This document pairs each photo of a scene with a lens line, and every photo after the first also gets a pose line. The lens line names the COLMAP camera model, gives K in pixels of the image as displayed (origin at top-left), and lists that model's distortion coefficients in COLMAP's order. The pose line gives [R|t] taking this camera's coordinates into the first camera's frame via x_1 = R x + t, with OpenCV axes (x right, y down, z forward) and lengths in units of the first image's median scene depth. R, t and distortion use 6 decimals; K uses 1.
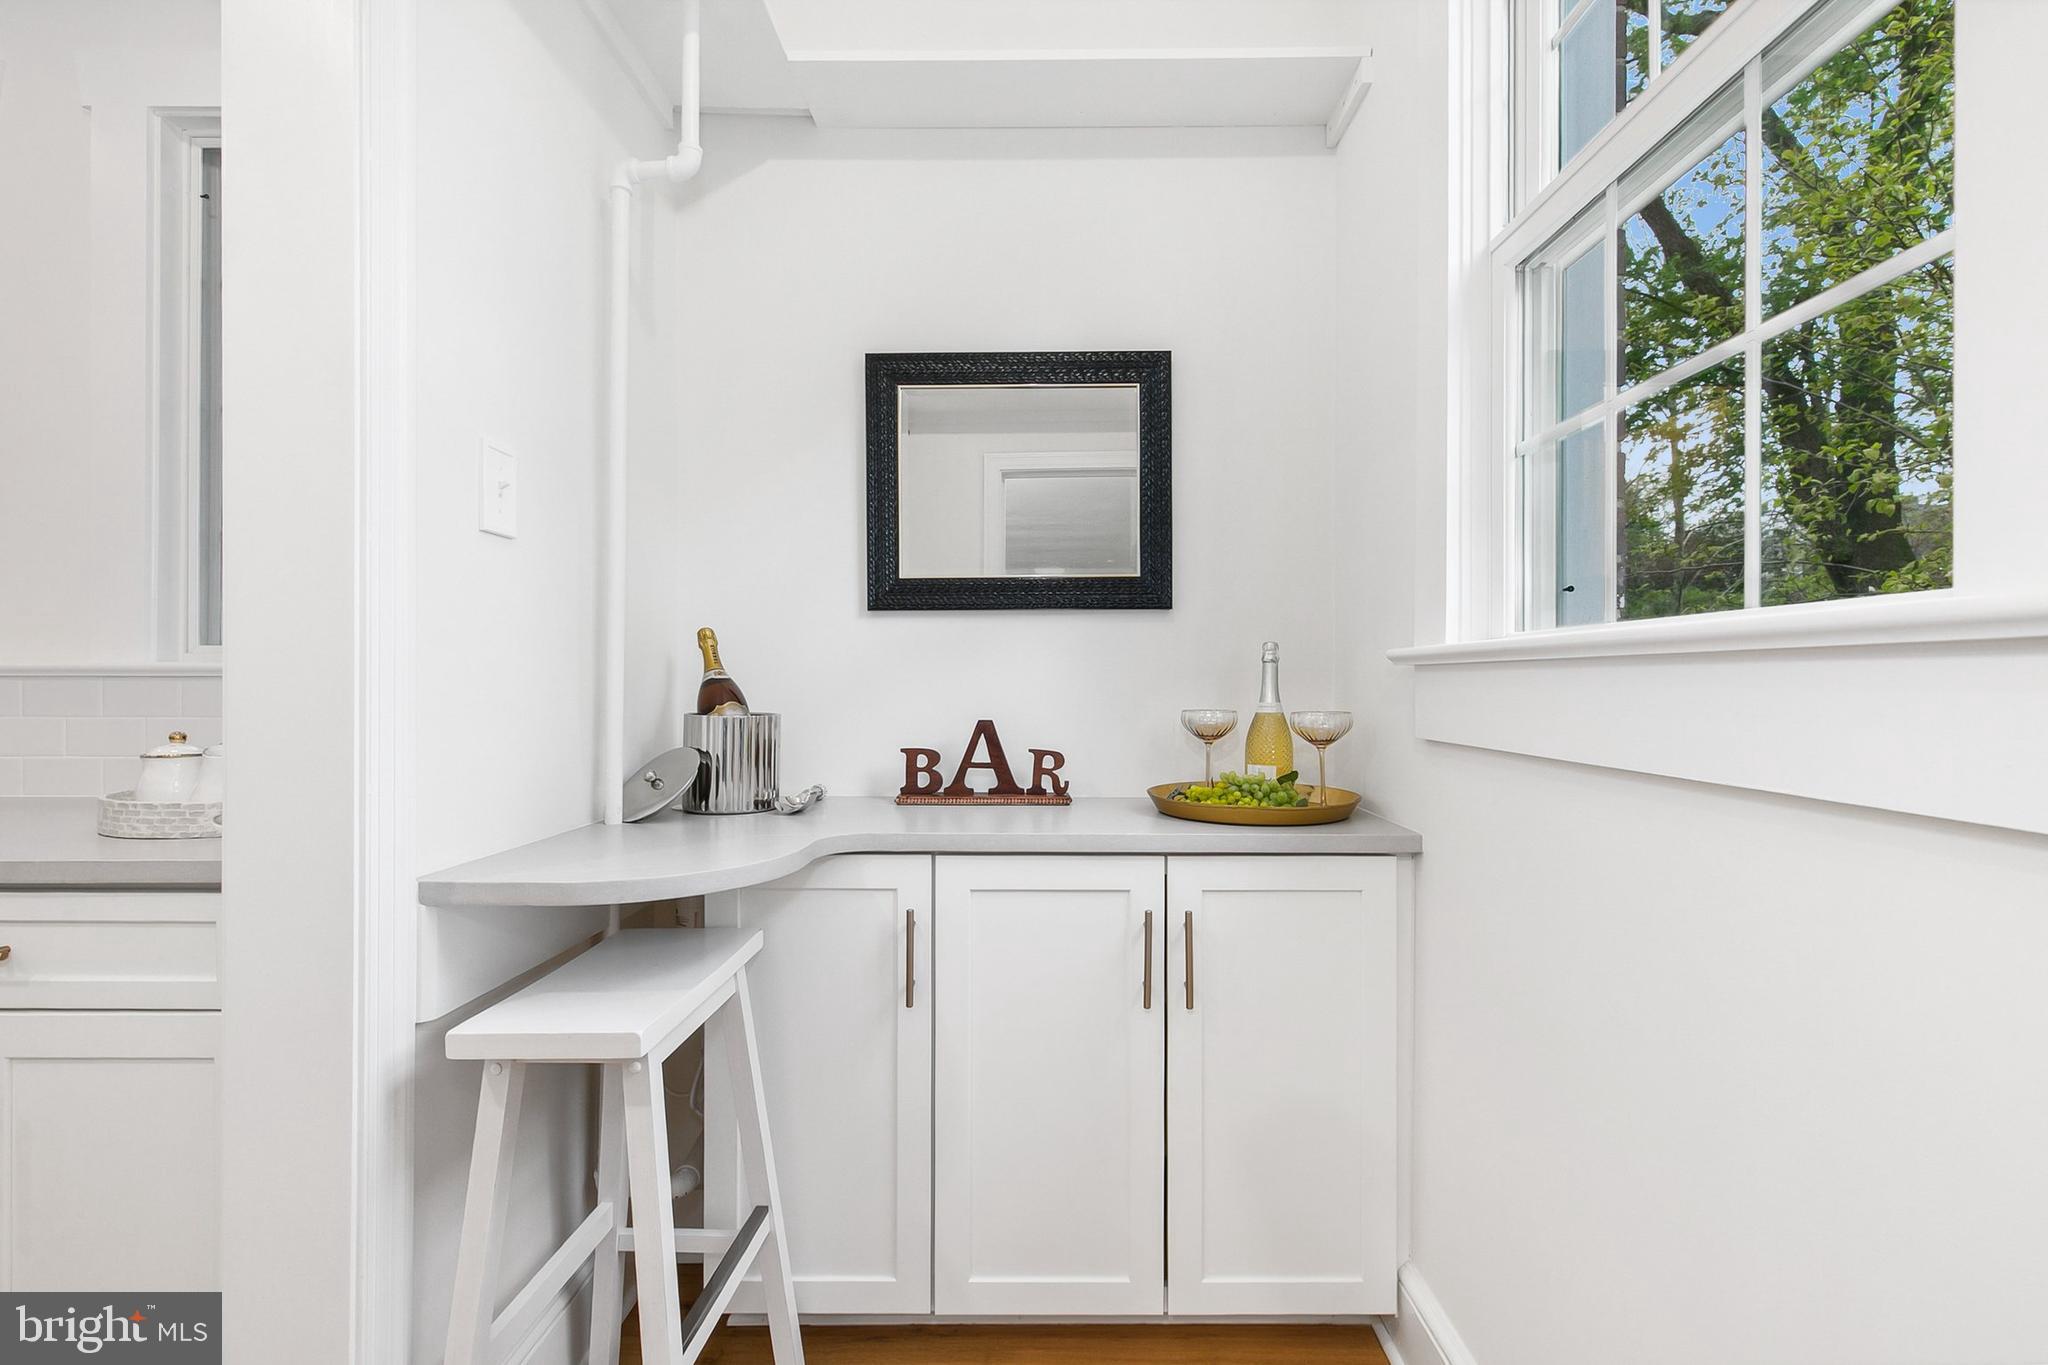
lens RADIAL K [[939.6, 0, 1030.0], [0, 939.6, 683.8], [0, 0, 1]] dist [0.009580, -0.001452]
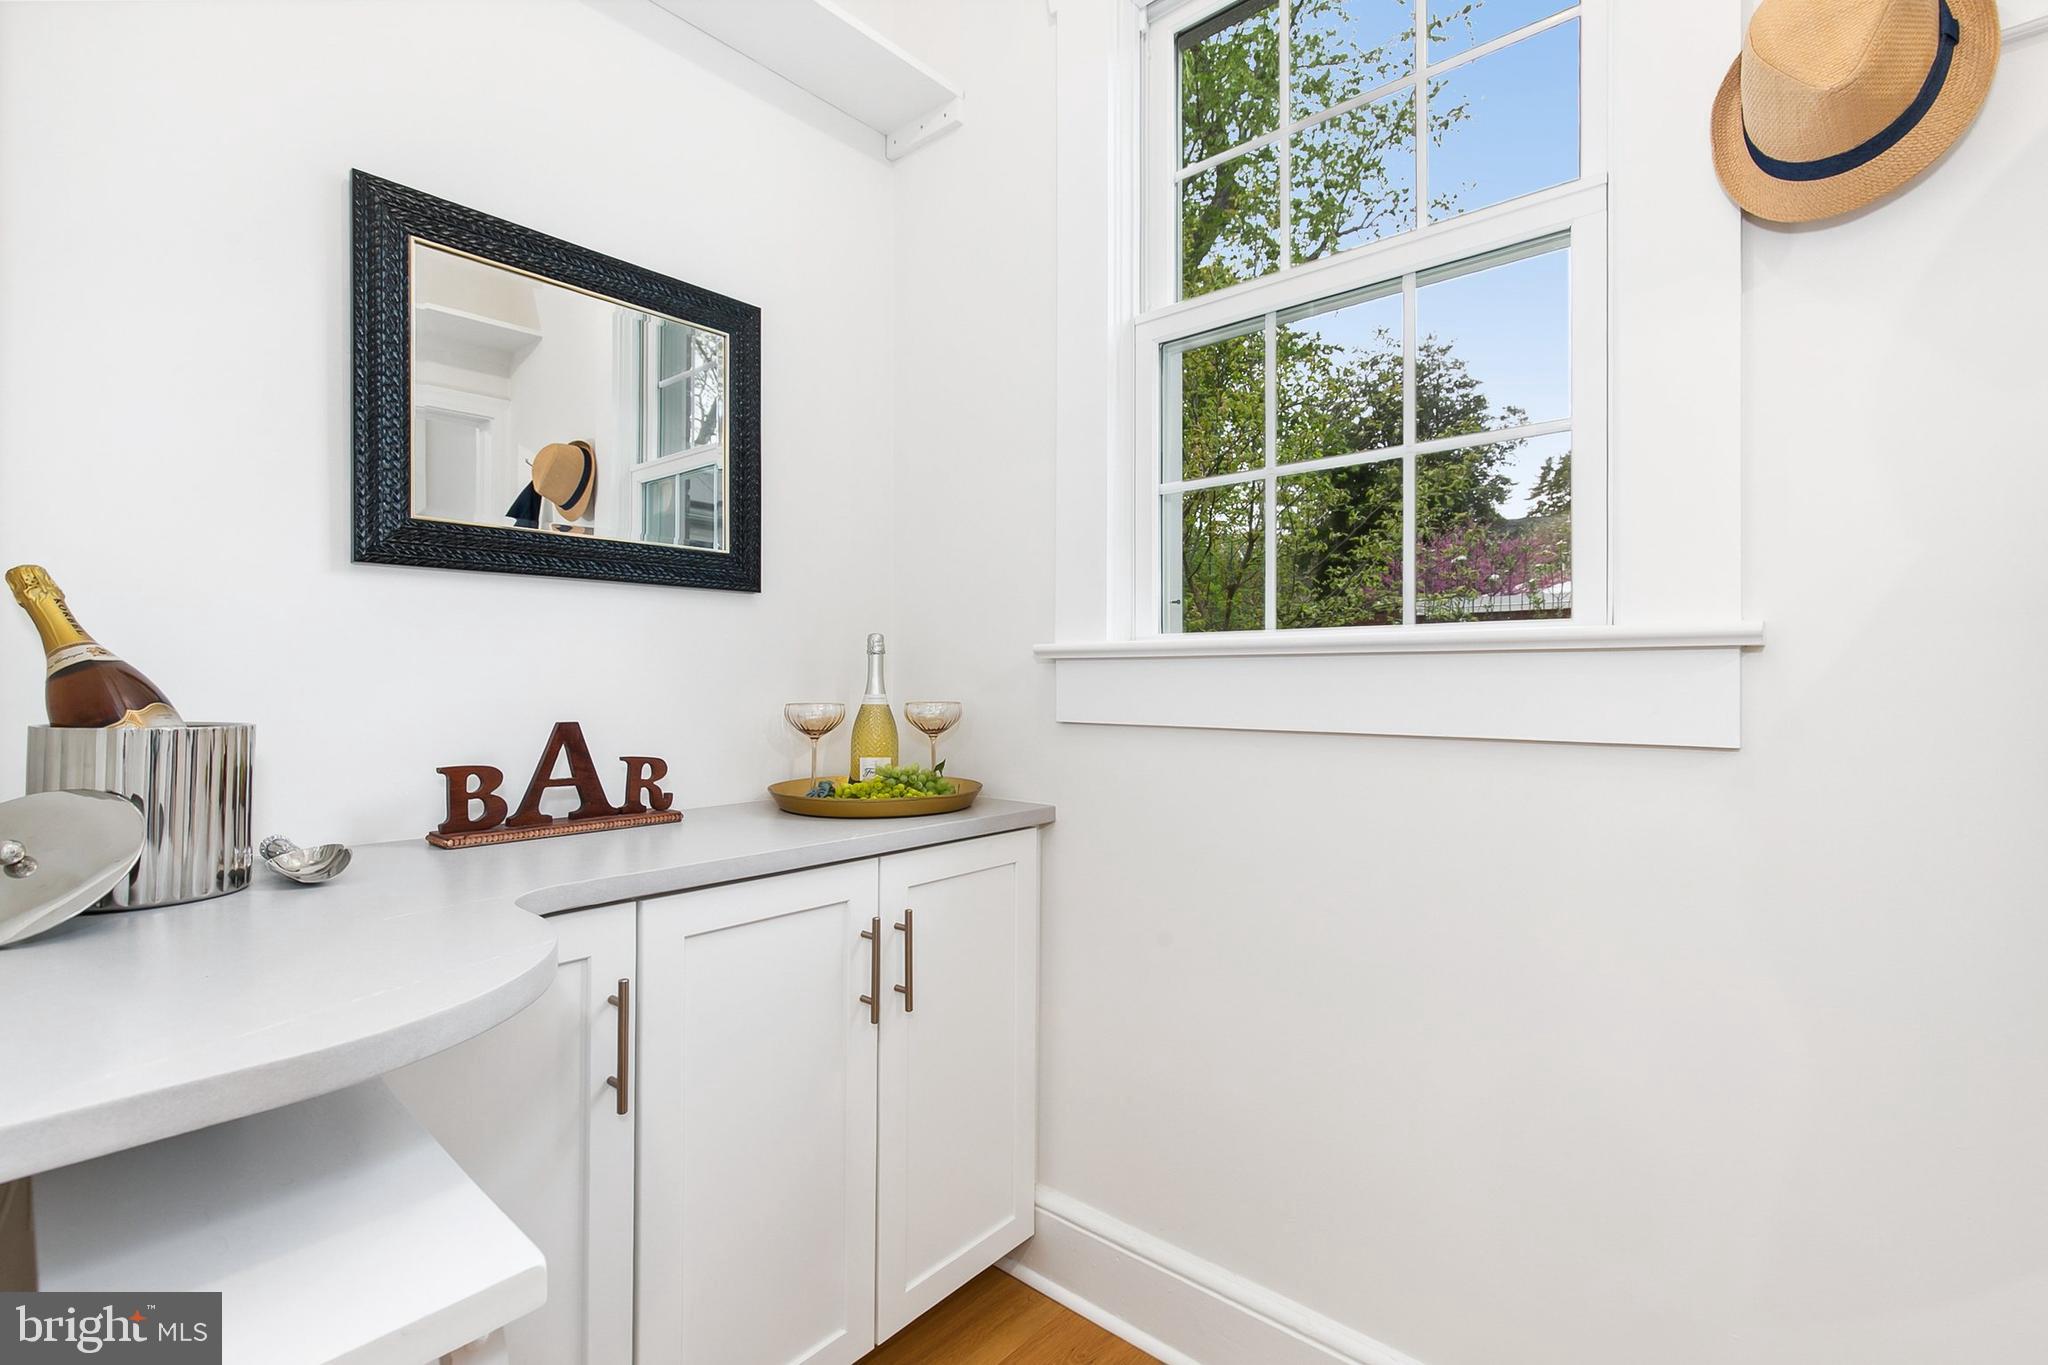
lens RADIAL K [[930.6, 0, 1025.8], [0, 930.6, 679.2], [0, 0, 1]] dist [0.004383, 0.000119]
pose [[0.647459, 0.000189, 0.762101, -0.381858], [0.000141, 1.000000, -0.000367, 0.004274], [-0.762101, 0.000345, 0.647459, 0.231994]]
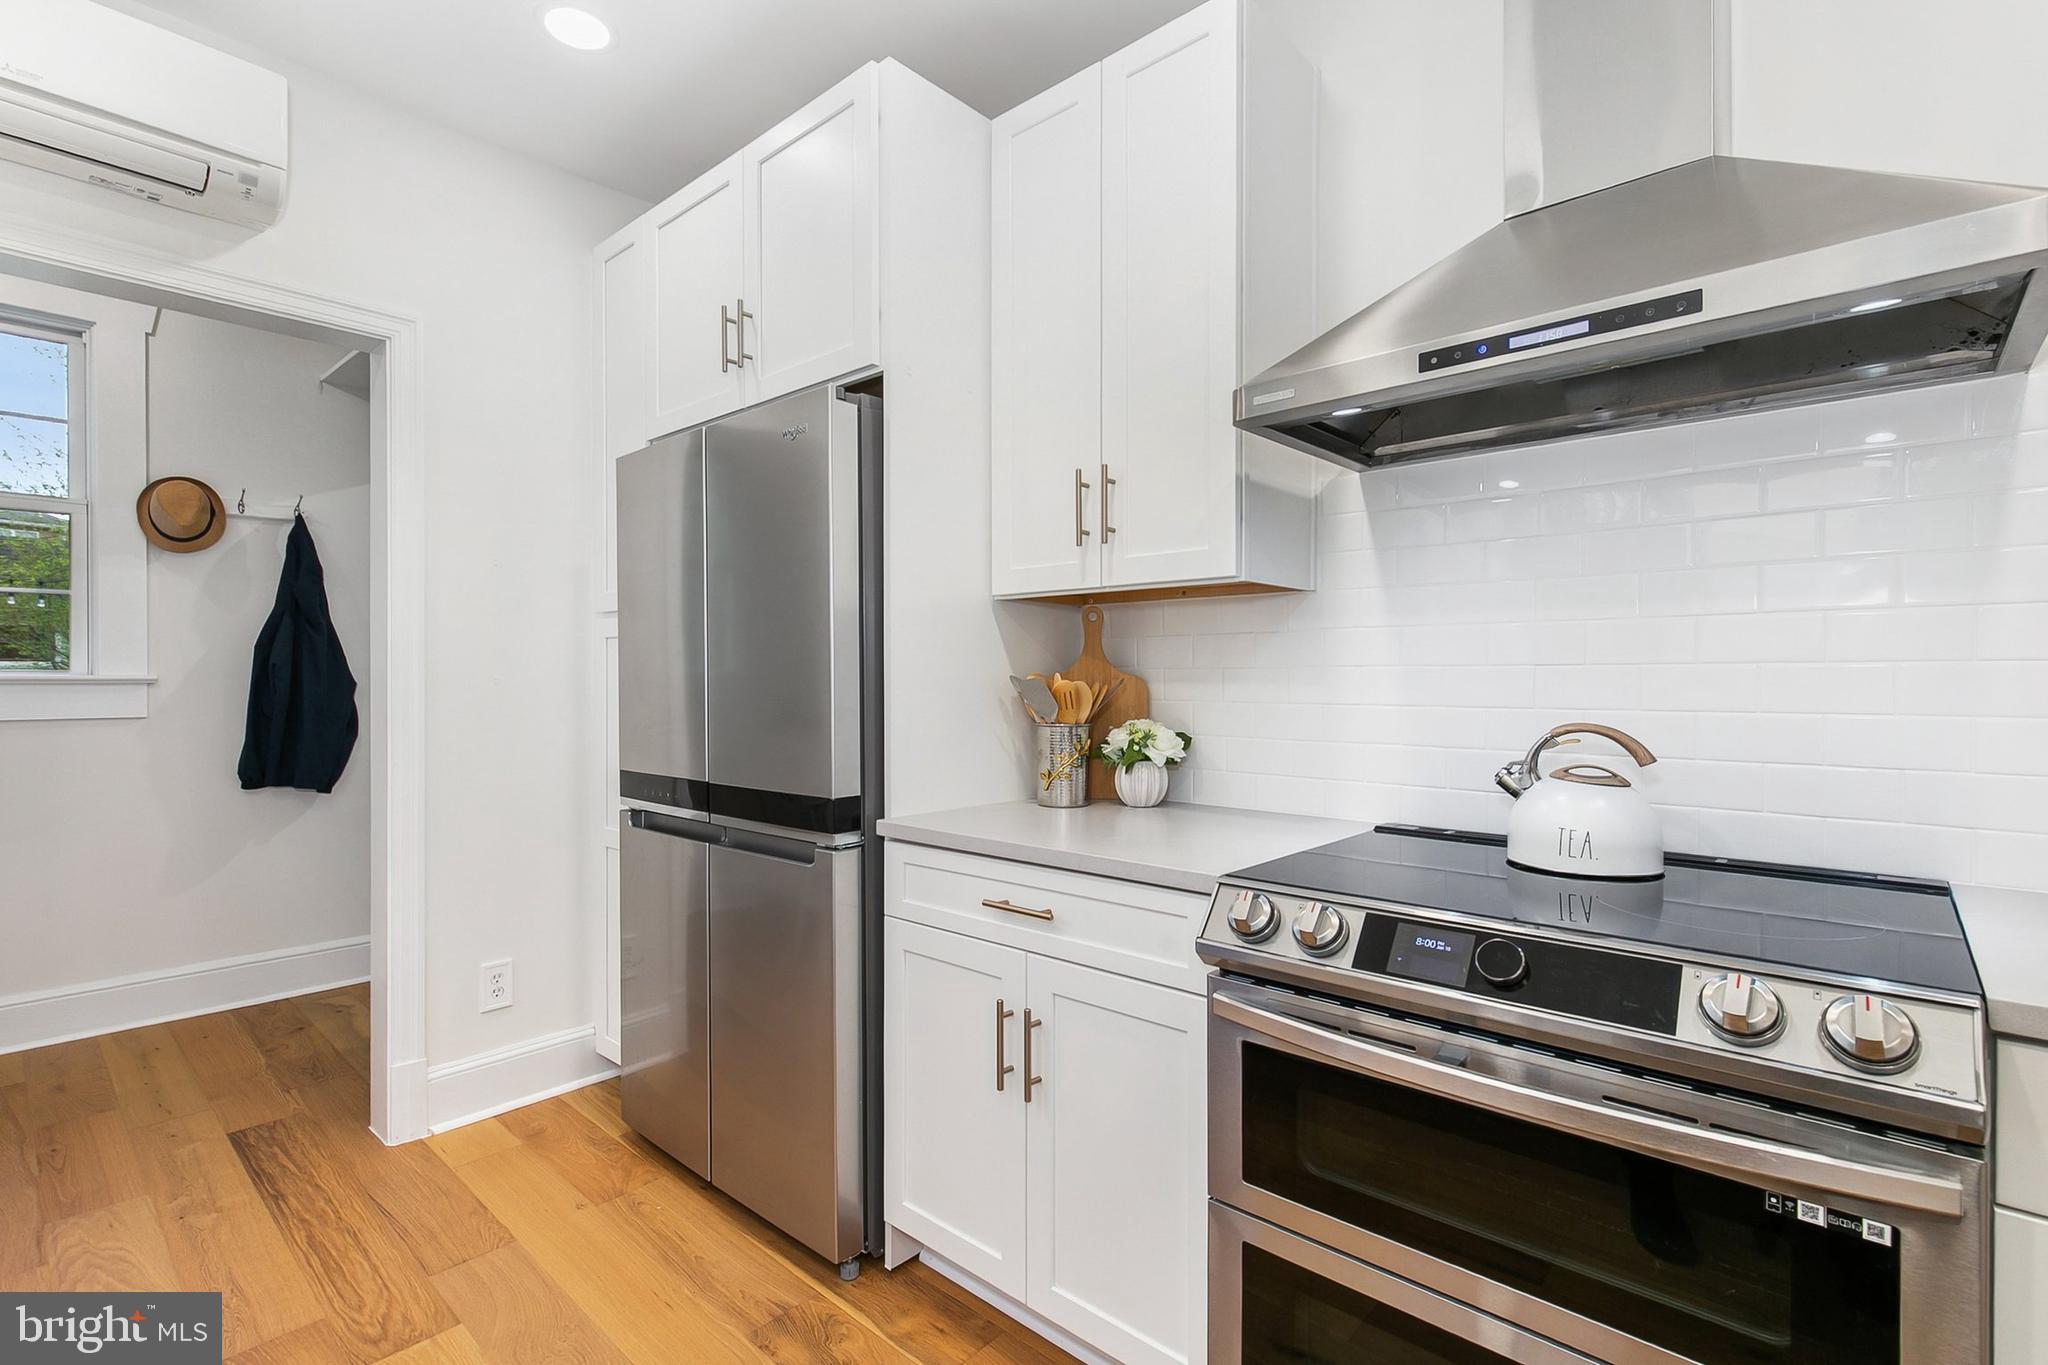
lens RADIAL K [[939.6, 0, 1030.0], [0, 939.6, 683.8], [0, 0, 1]] dist [0.009580, -0.001452]
pose [[-0.752622, -0.001261, 0.658452, -1.959651], [0.001007, 0.999995, 0.003066, -0.018170], [-0.658453, 0.002971, -0.752616, 0.498579]]
